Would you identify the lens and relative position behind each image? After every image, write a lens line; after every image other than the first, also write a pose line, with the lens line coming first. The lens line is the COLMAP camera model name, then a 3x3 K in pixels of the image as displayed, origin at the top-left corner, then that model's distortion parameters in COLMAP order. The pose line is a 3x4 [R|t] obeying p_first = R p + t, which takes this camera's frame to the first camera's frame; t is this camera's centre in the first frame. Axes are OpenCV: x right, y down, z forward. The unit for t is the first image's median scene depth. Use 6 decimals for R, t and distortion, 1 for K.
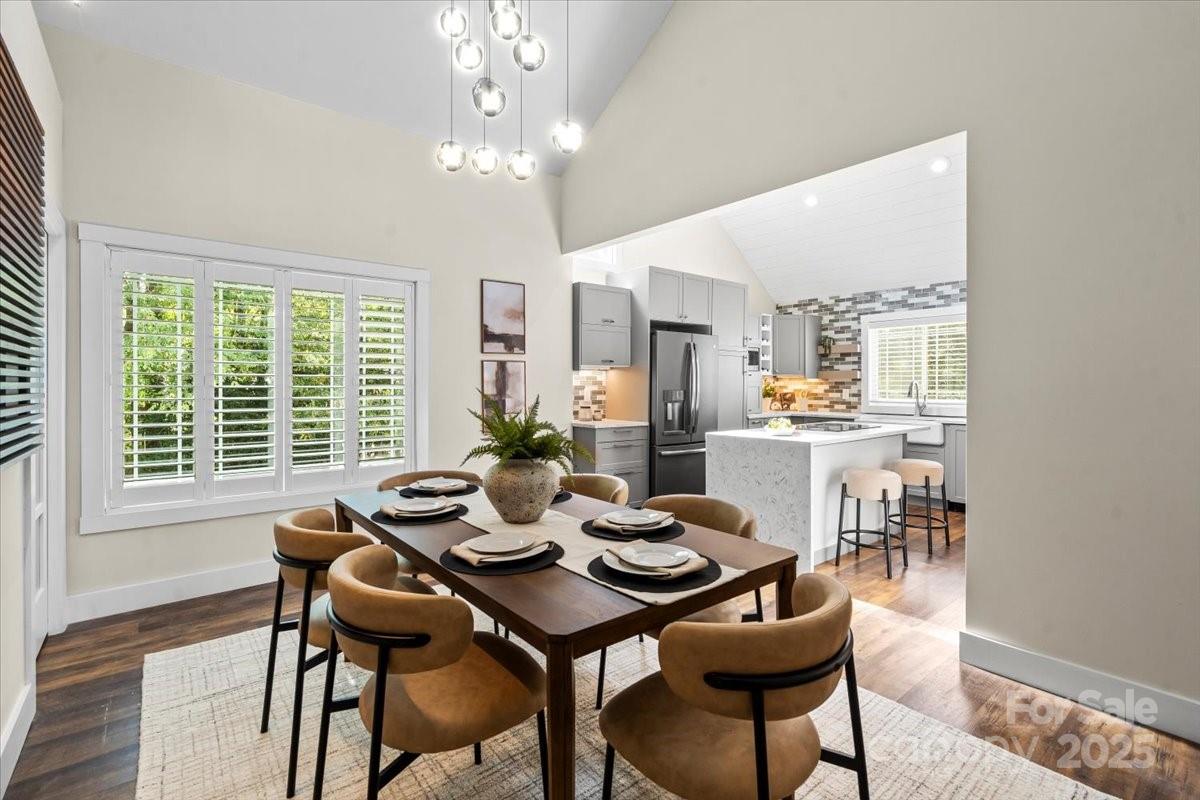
lens RADIAL K [[549.4, 0, 603.7], [0, 549.4, 386.3], [0, 0, 1]] dist [-0.000664, 0.000145]
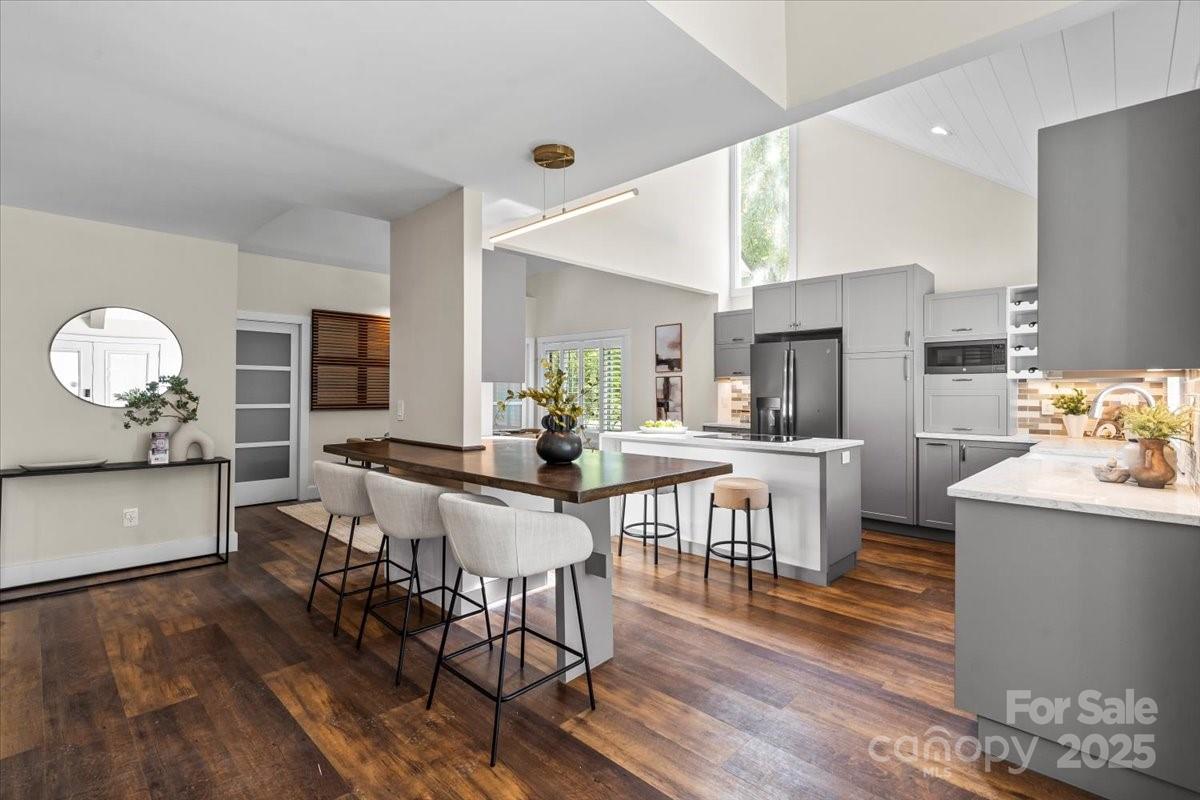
lens RADIAL K [[549.4, 0, 603.7], [0, 549.4, 386.3], [0, 0, 1]] dist [-0.000664, 0.000145]
pose [[0.122531, -0.010756, -0.992406, 0.899581], [-0.007249, 0.999905, -0.011732, -0.000150], [0.992438, 0.008631, 0.122441, 0.434832]]
